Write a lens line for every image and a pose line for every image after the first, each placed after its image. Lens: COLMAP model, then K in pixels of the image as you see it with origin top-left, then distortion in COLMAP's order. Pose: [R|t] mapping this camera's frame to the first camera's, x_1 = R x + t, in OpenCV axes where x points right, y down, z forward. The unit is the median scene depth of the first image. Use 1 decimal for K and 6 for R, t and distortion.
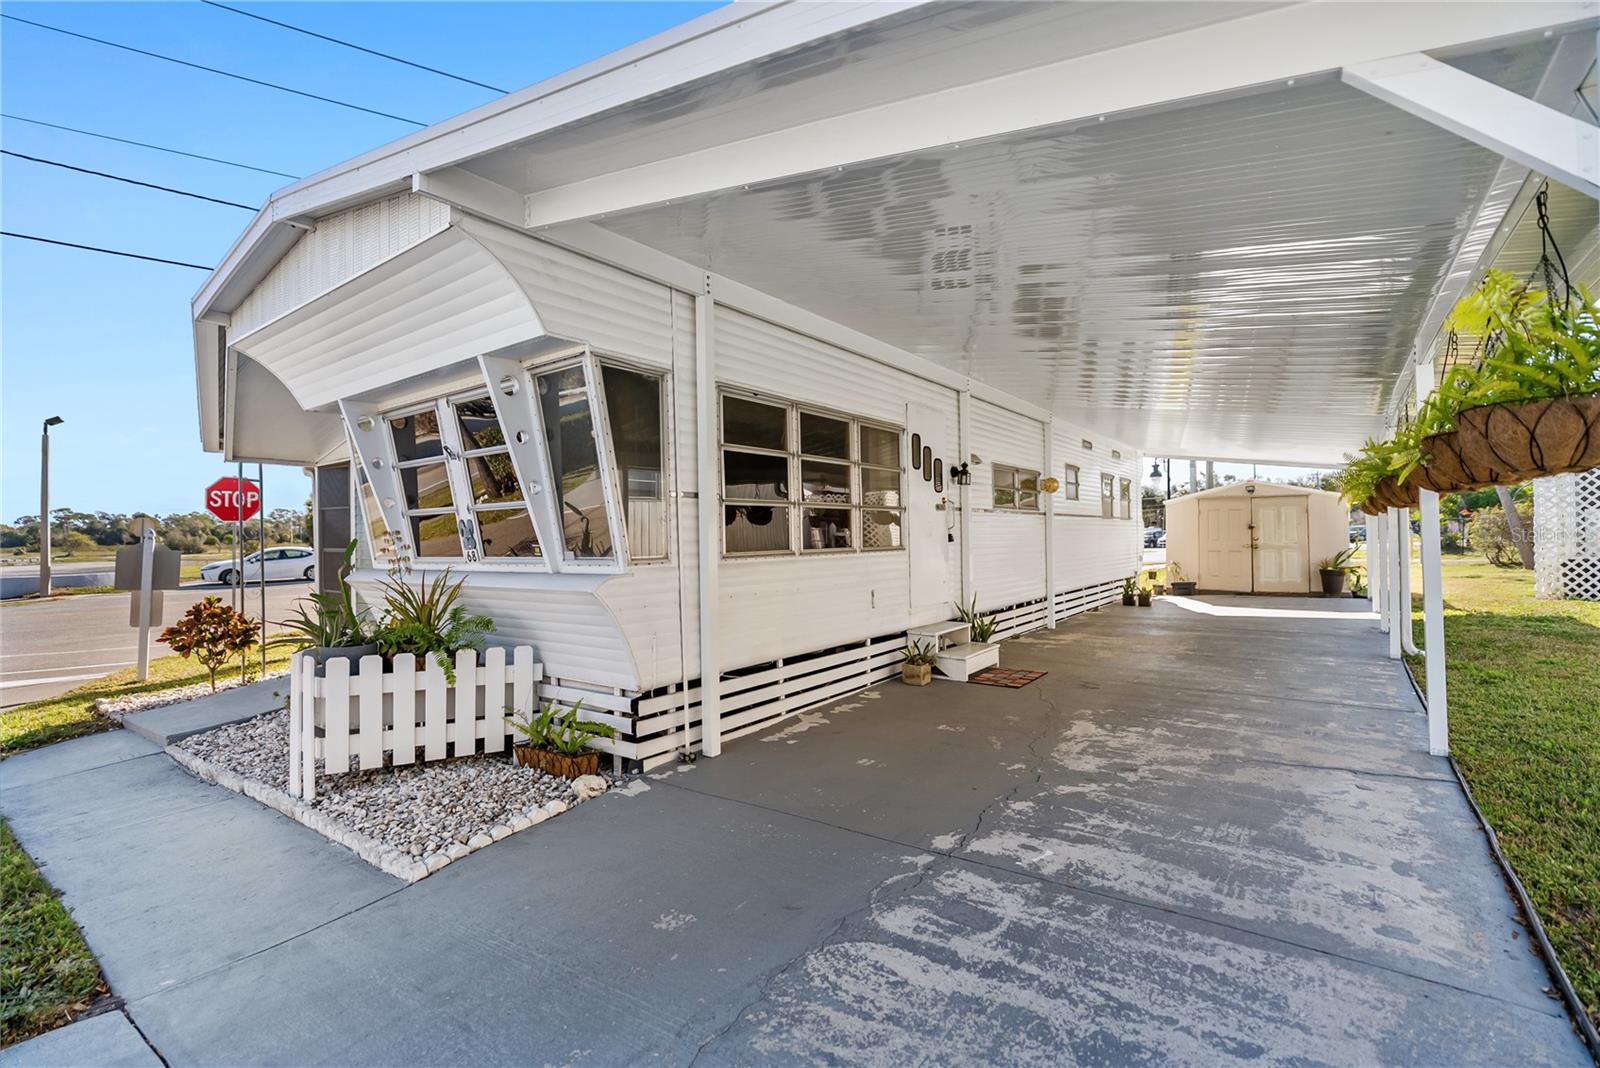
lens RADIAL K [[722.7, 0, 800.0], [0, 722.7, 534.0], [0, 0, 1]] dist [-0.007456, 0.001946]
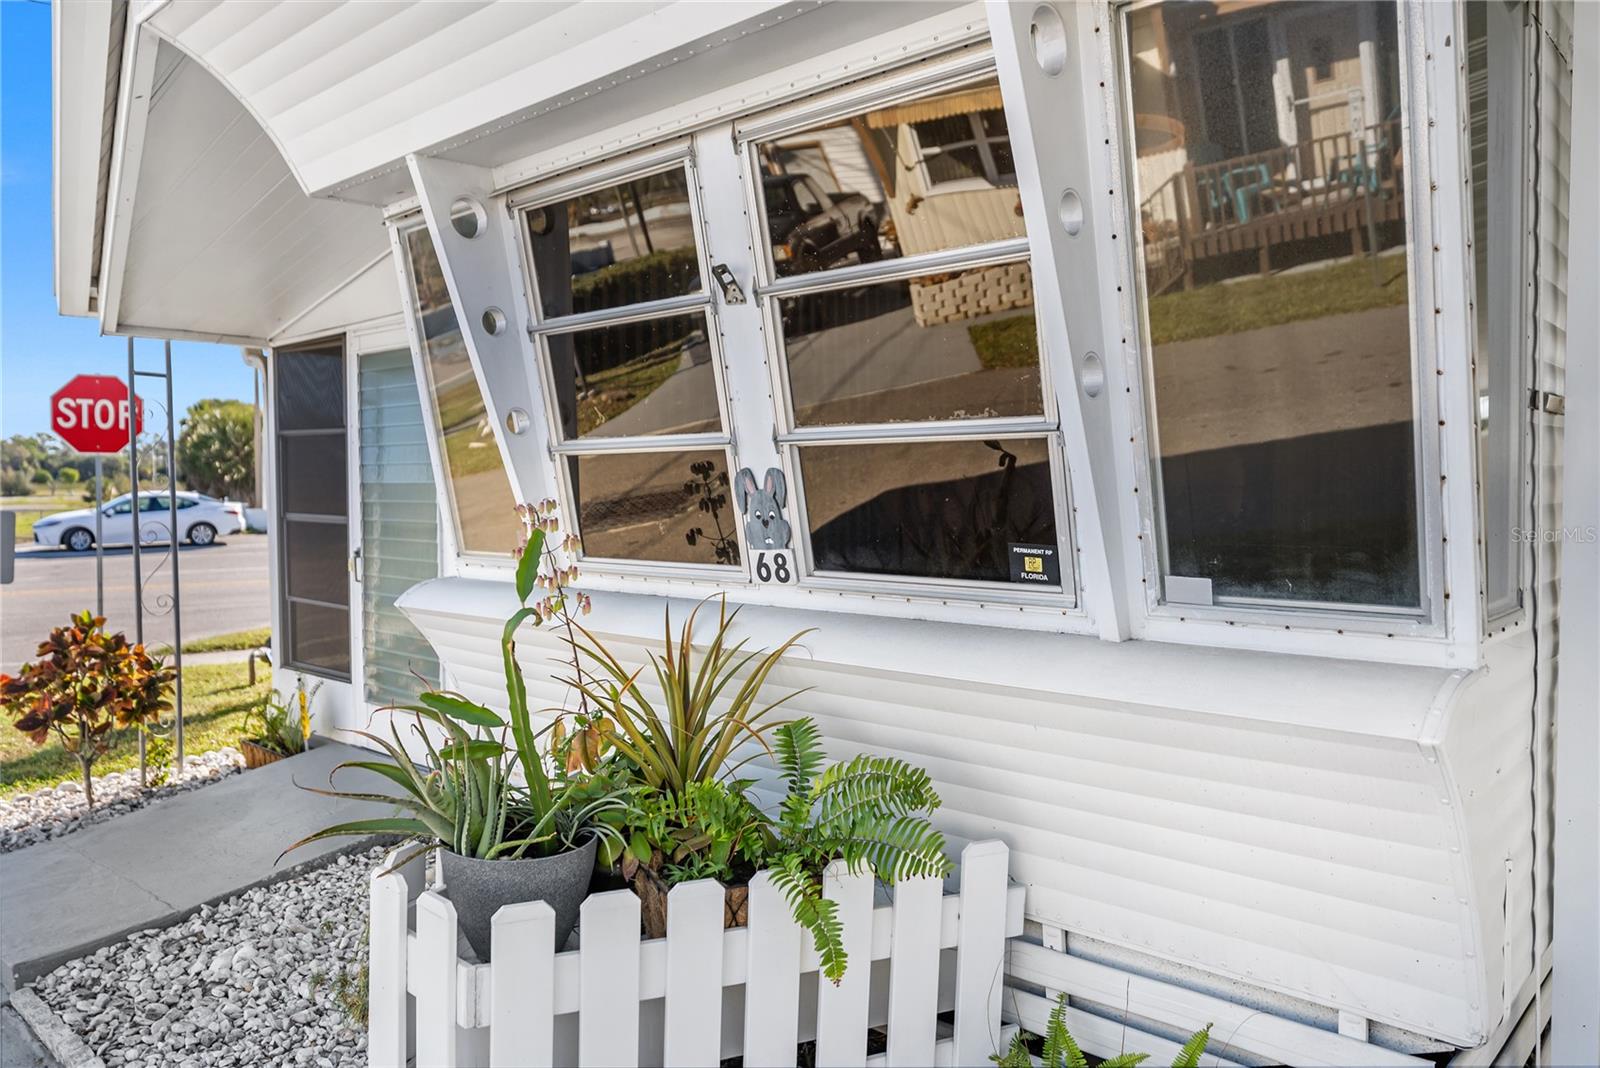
lens RADIAL K [[1145.3, 0, 800.0], [0, 1145.3, 534.0], [0, 0, 1]] dist [0.000931, 0.000500]
pose [[0.994859, 0.013836, -0.100316, -0.387059], [-0.008567, 0.998570, 0.052765, -0.017842], [0.100903, -0.051634, 0.993556, 0.421532]]
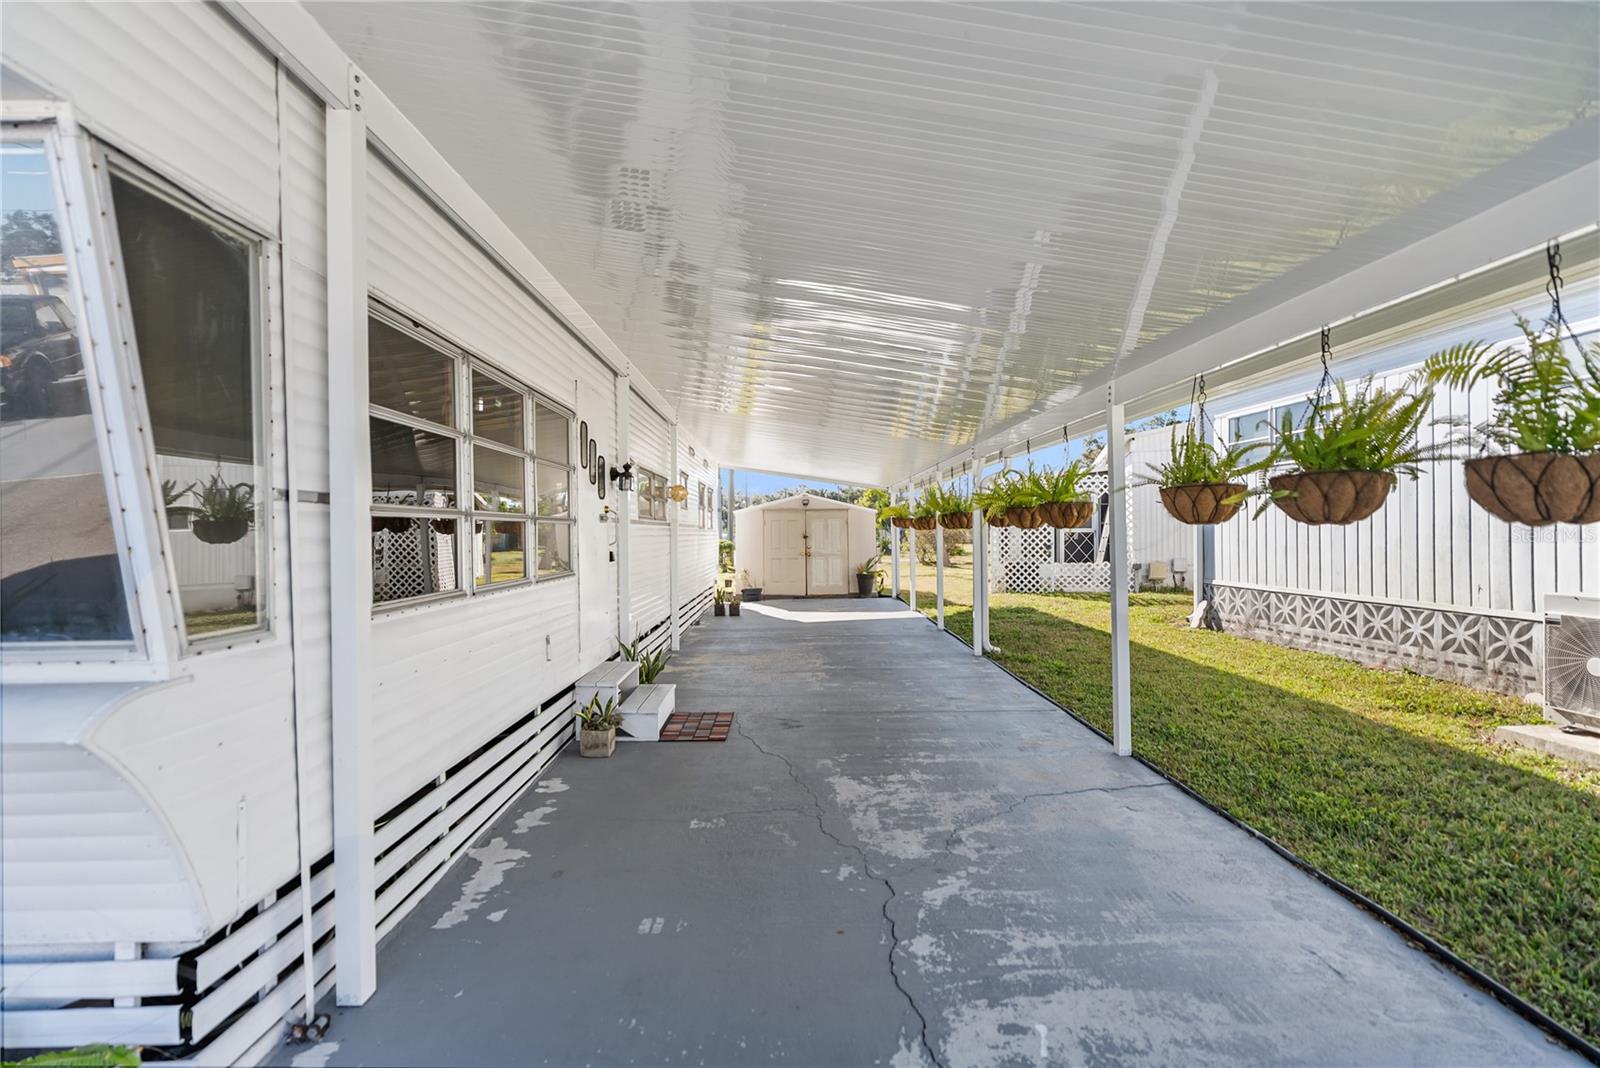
lens RADIAL K [[722.7, 0, 800.0], [0, 722.7, 534.0], [0, 0, 1]] dist [-0.007456, 0.001946]
pose [[0.790933, 0.006914, 0.611863, -0.172284], [-0.005285, 0.999976, -0.004468, -0.025118], [-0.611880, 0.000301, 0.790951, 0.360521]]
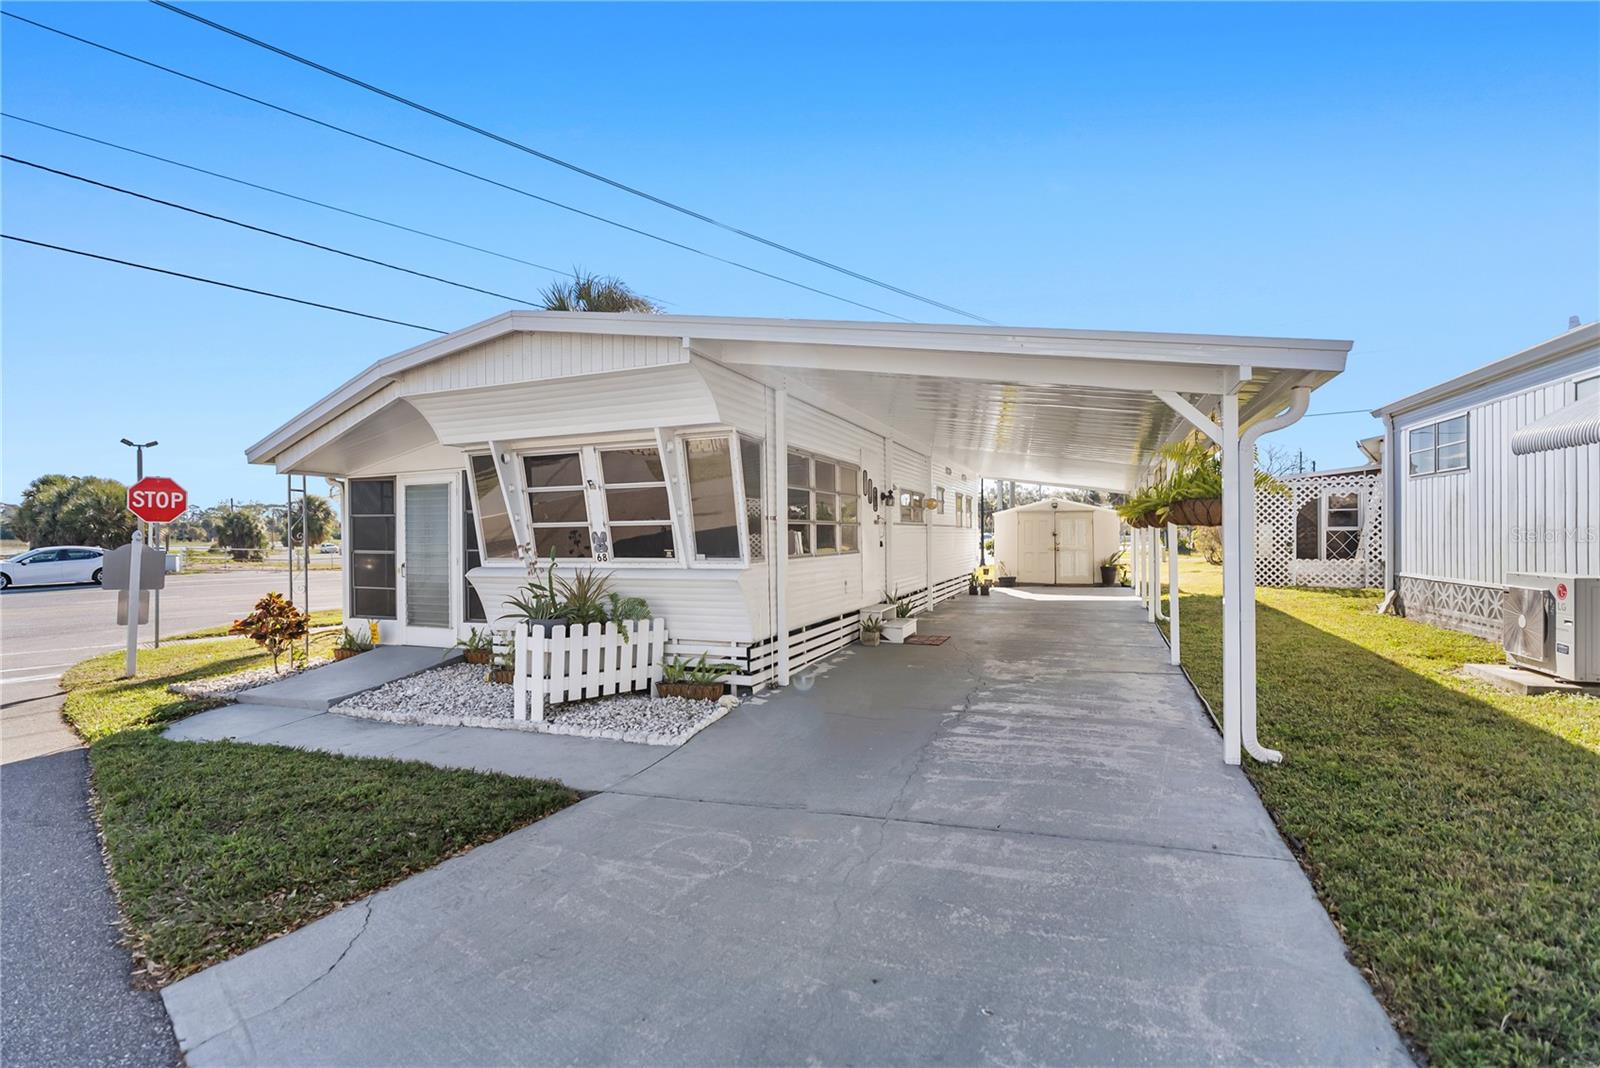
lens RADIAL K [[730.7, 0, 800.0], [0, 730.7, 534.0], [0, 0, 1]] dist [-0.012563, 0.000399]
pose [[0.968378, 0.007287, 0.249383, -0.442086], [-0.007408, 0.999972, -0.000452, -0.017823], [-0.249379, -0.001410, 0.968405, -0.489748]]
